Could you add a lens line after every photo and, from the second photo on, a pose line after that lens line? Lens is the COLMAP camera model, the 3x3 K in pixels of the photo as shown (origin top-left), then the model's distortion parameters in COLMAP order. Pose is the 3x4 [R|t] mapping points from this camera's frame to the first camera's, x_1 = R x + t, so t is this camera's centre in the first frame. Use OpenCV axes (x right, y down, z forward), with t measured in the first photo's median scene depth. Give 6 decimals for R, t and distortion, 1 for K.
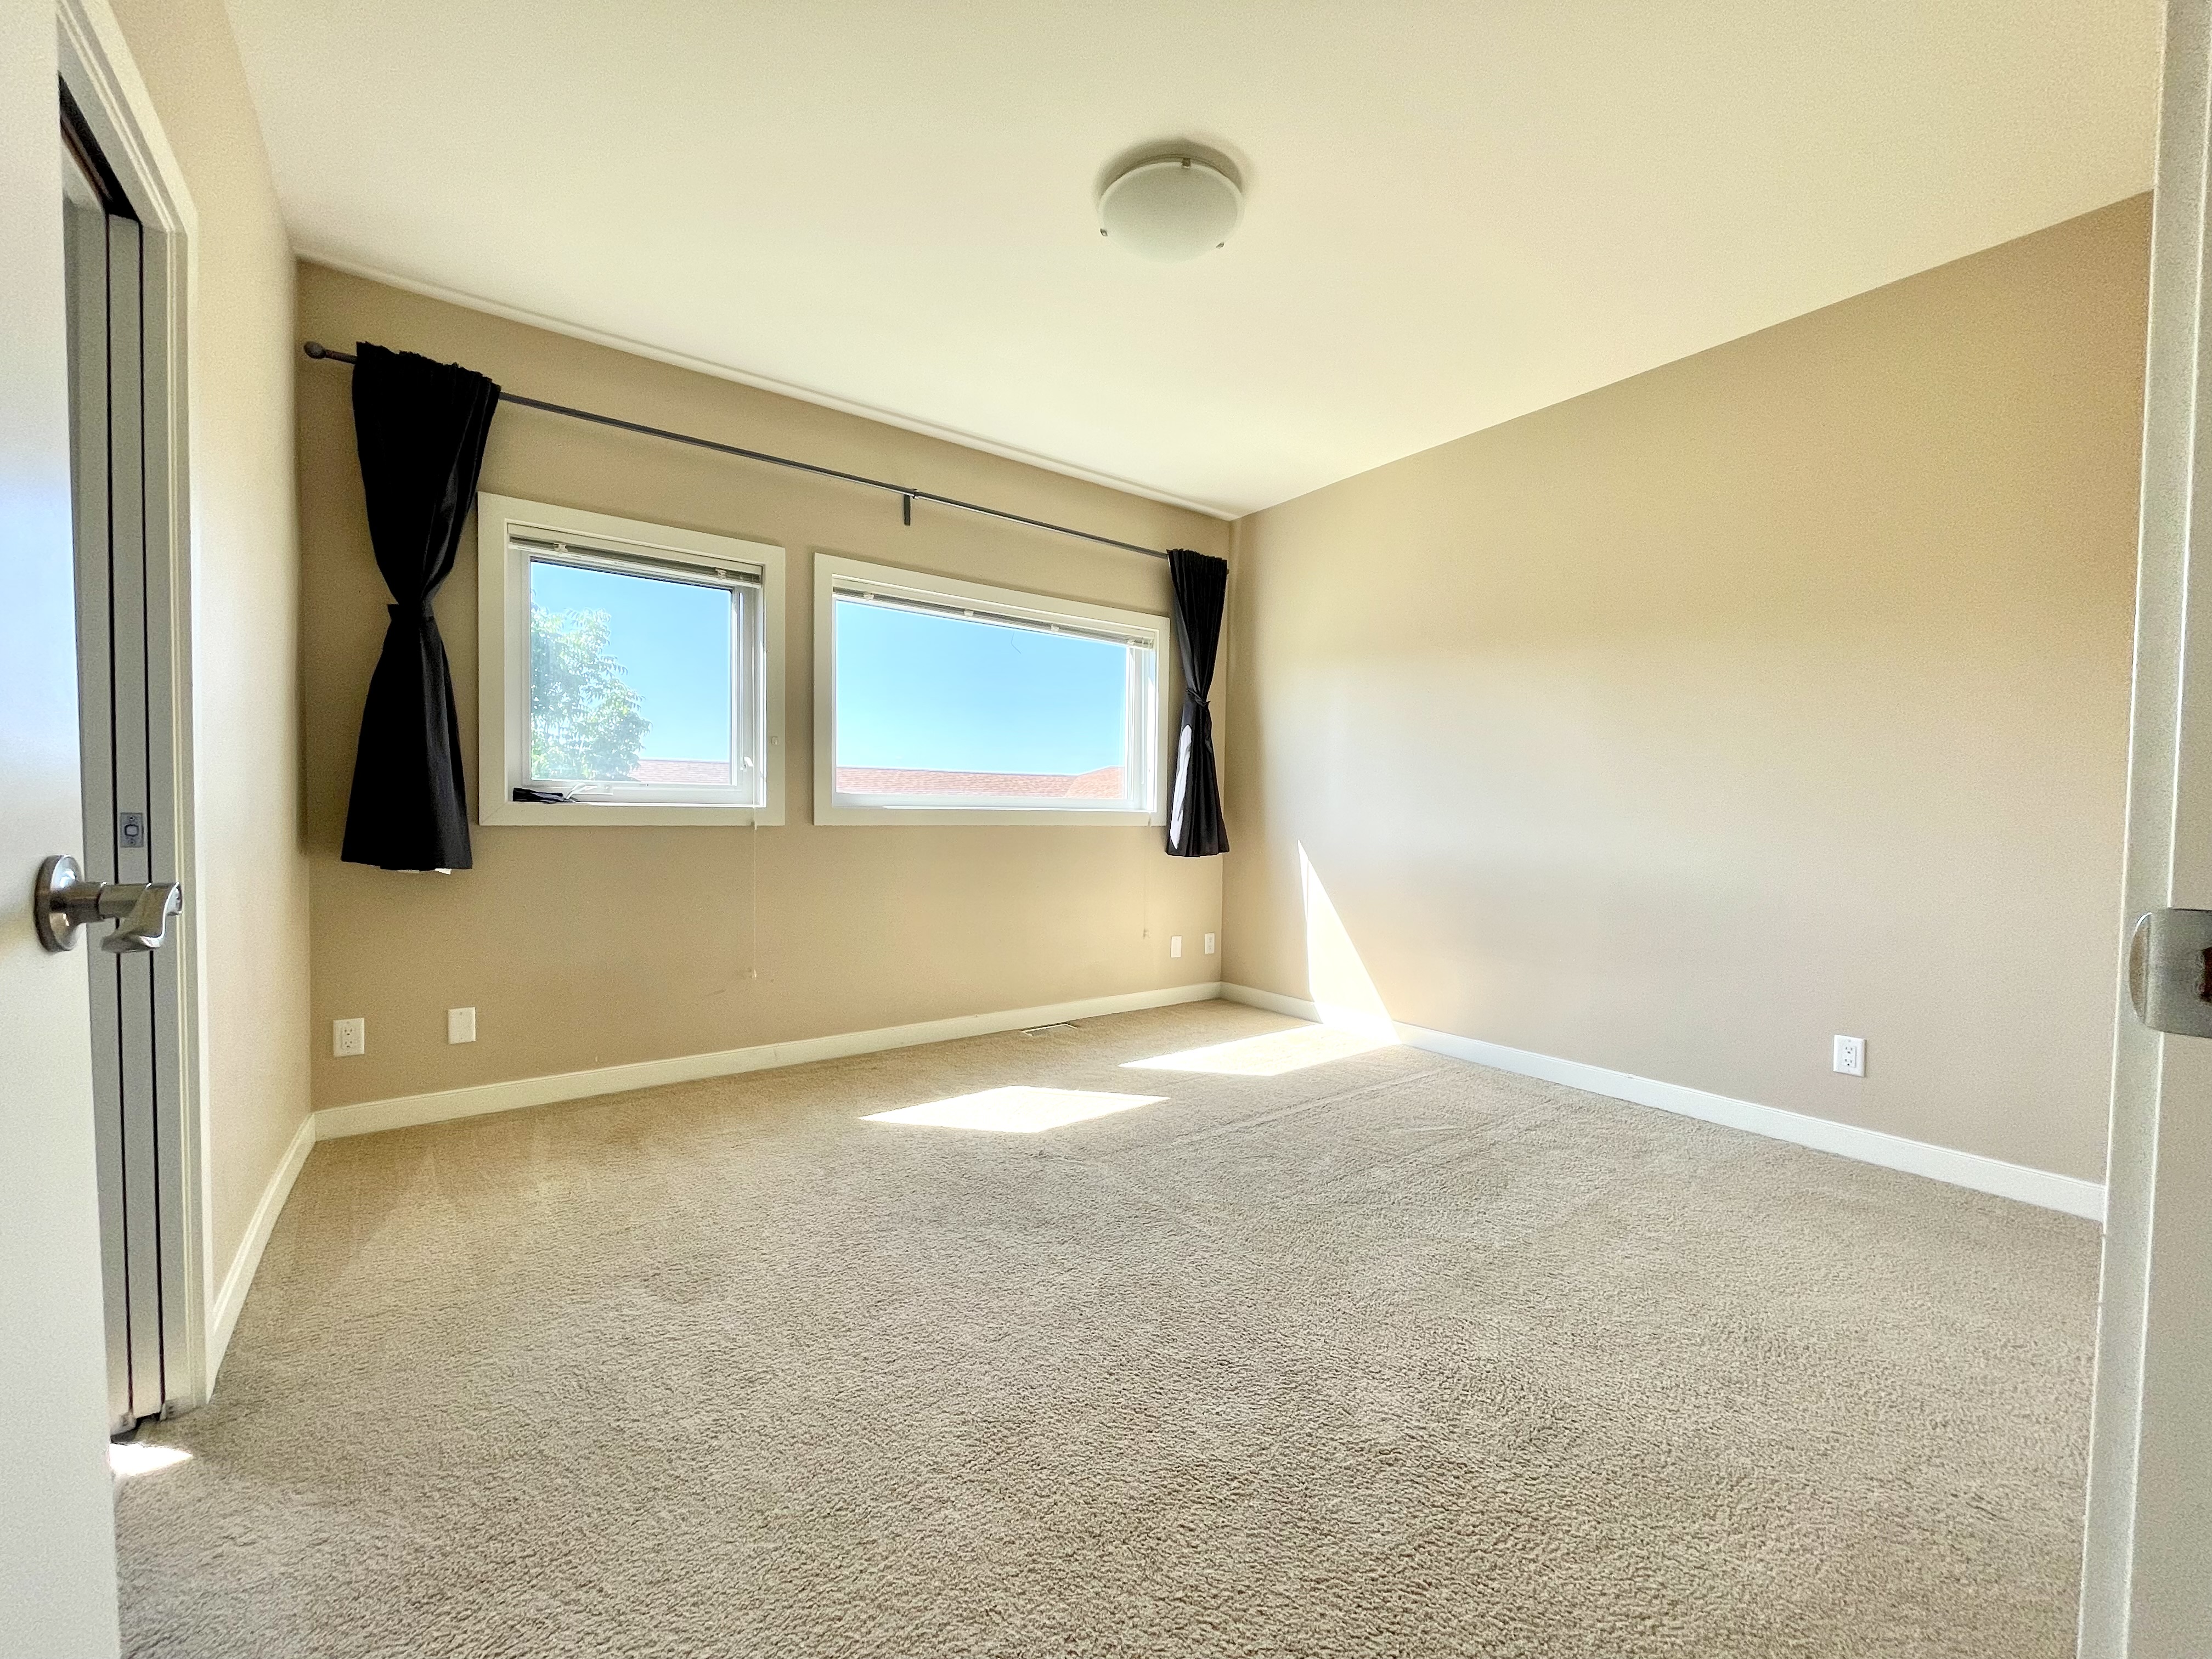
lens RADIAL K [[895.2, 0, 1102.4], [0, 895.2, 835.1], [0, 0, 1]] dist [-0.000420, 0.001369]
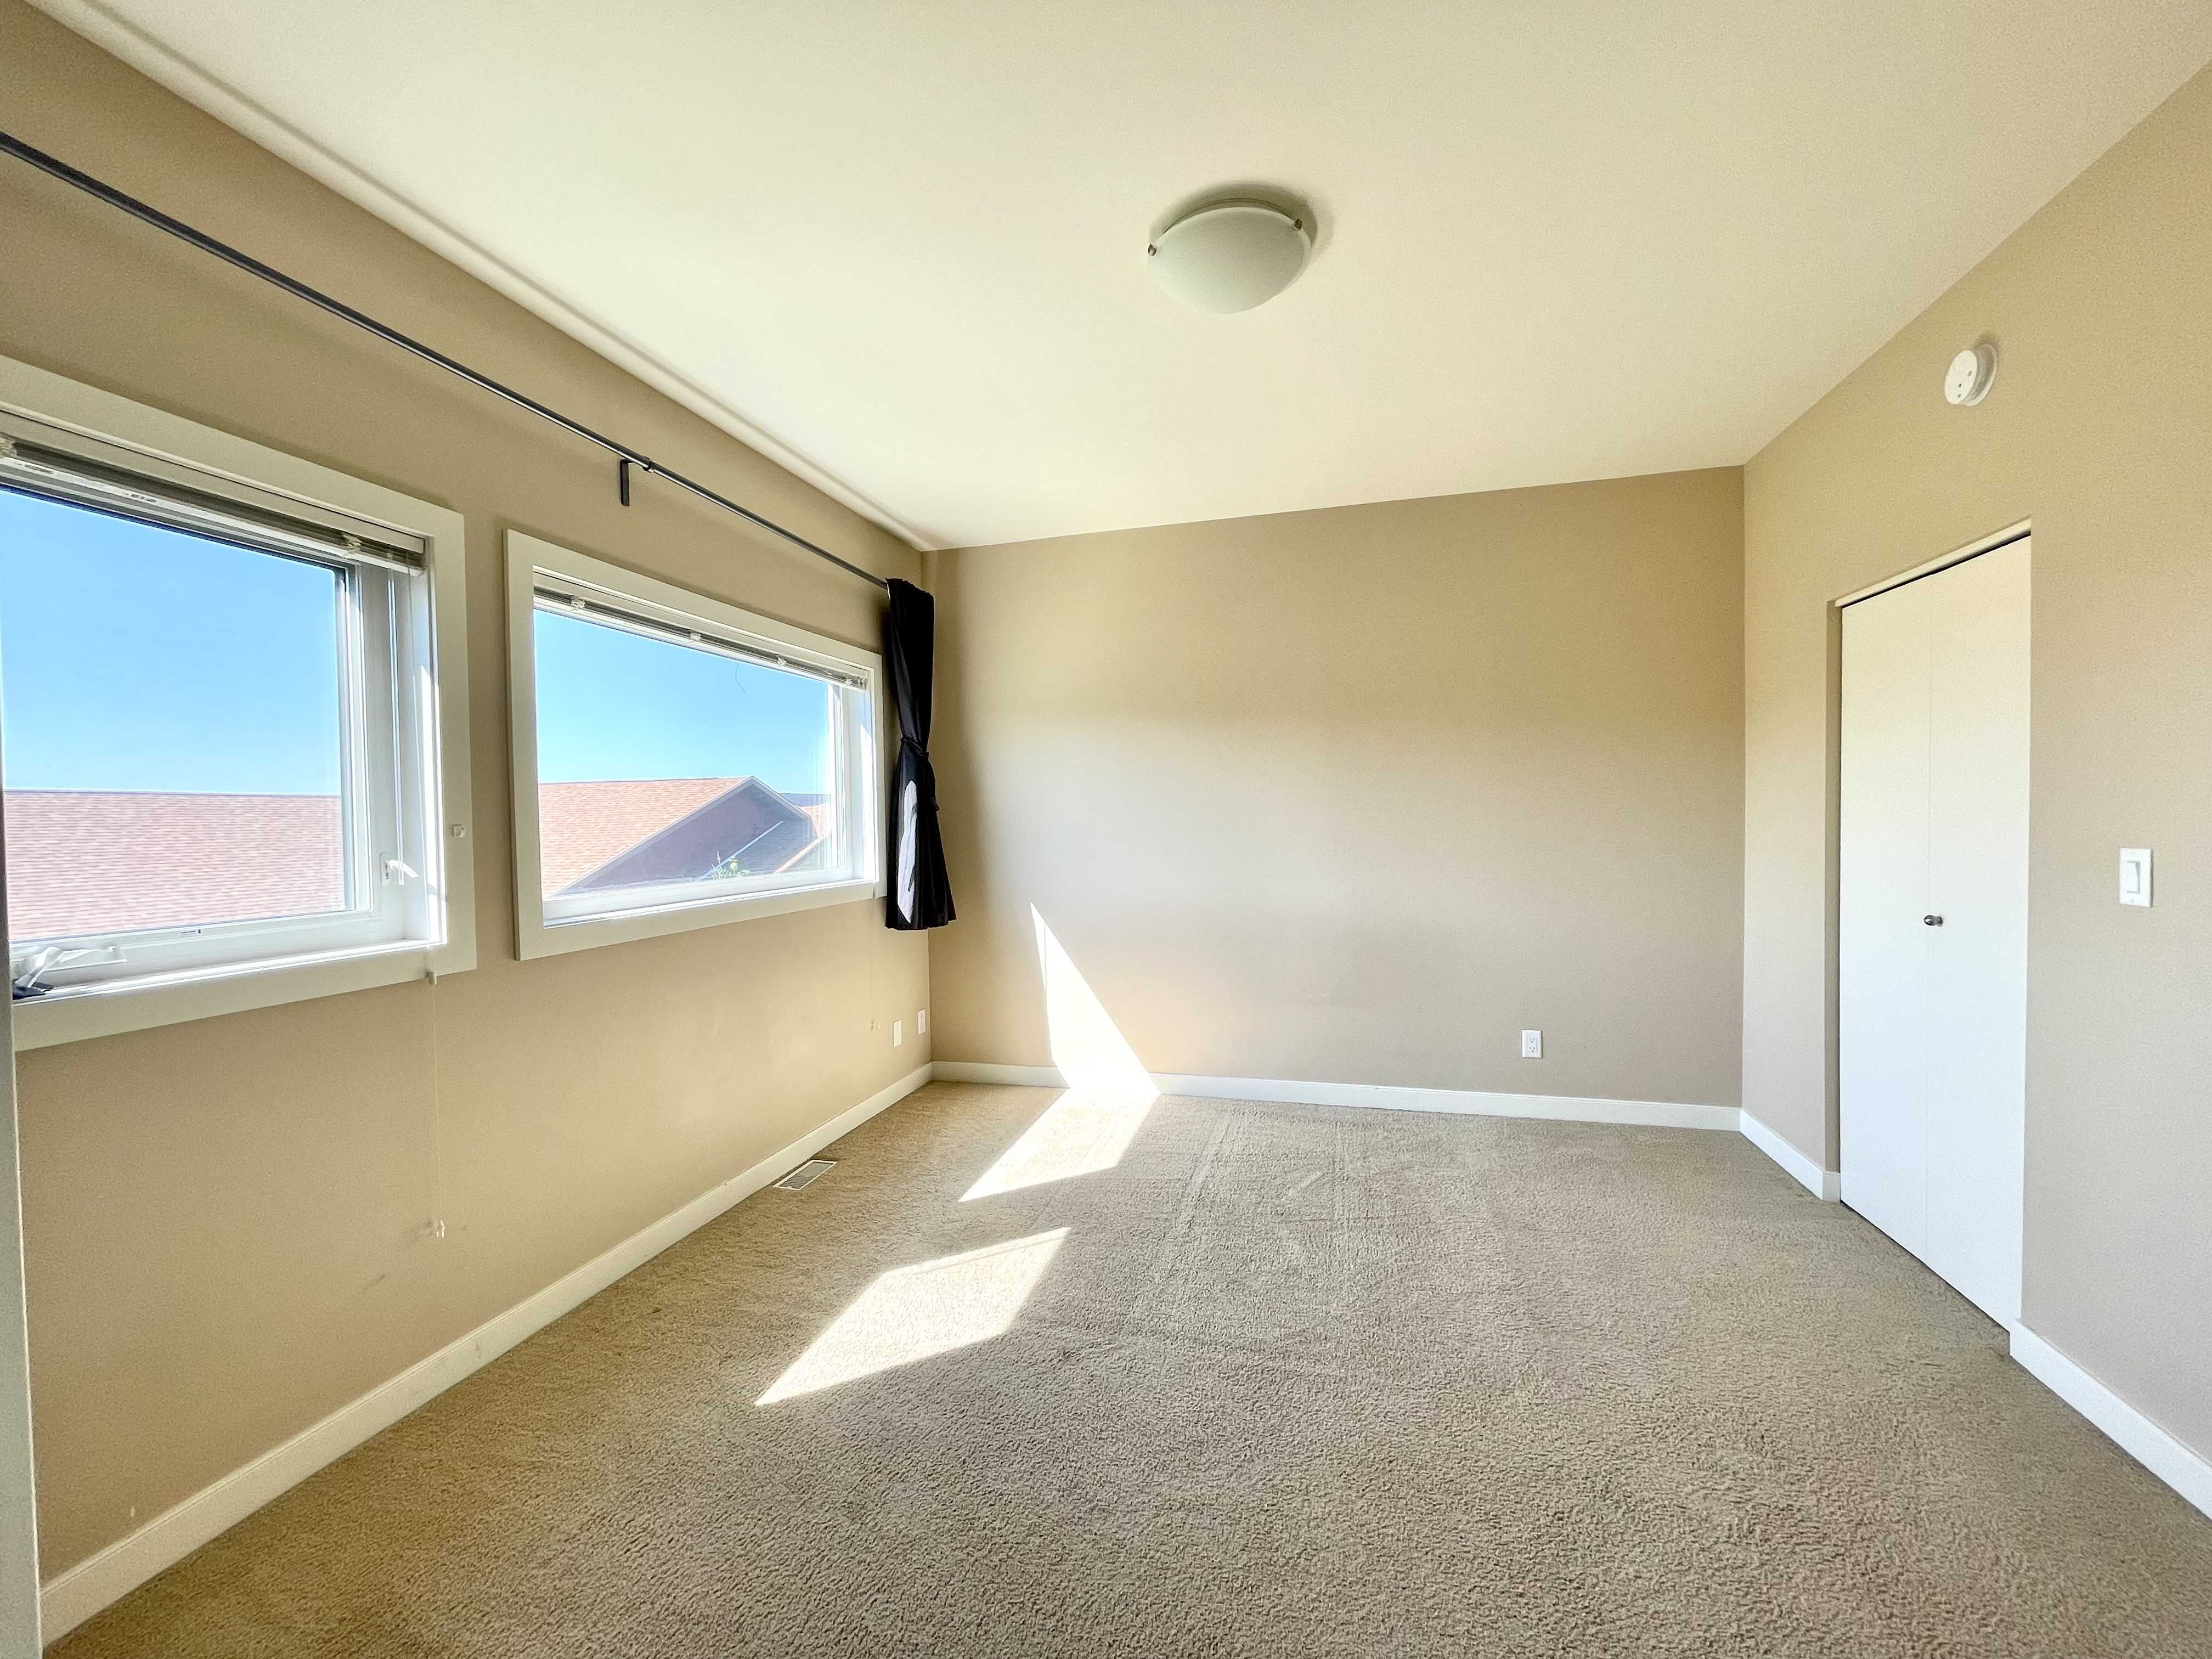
lens RADIAL K [[895.2, 0, 1105.3], [0, 895.2, 836.4], [0, 0, 1]] dist [-0.000420, 0.001369]
pose [[0.779721, -0.040959, 0.624786, -0.396643], [0.045494, 0.998927, 0.008710, -0.086736], [-0.624472, 0.021632, 0.780747, 0.255058]]
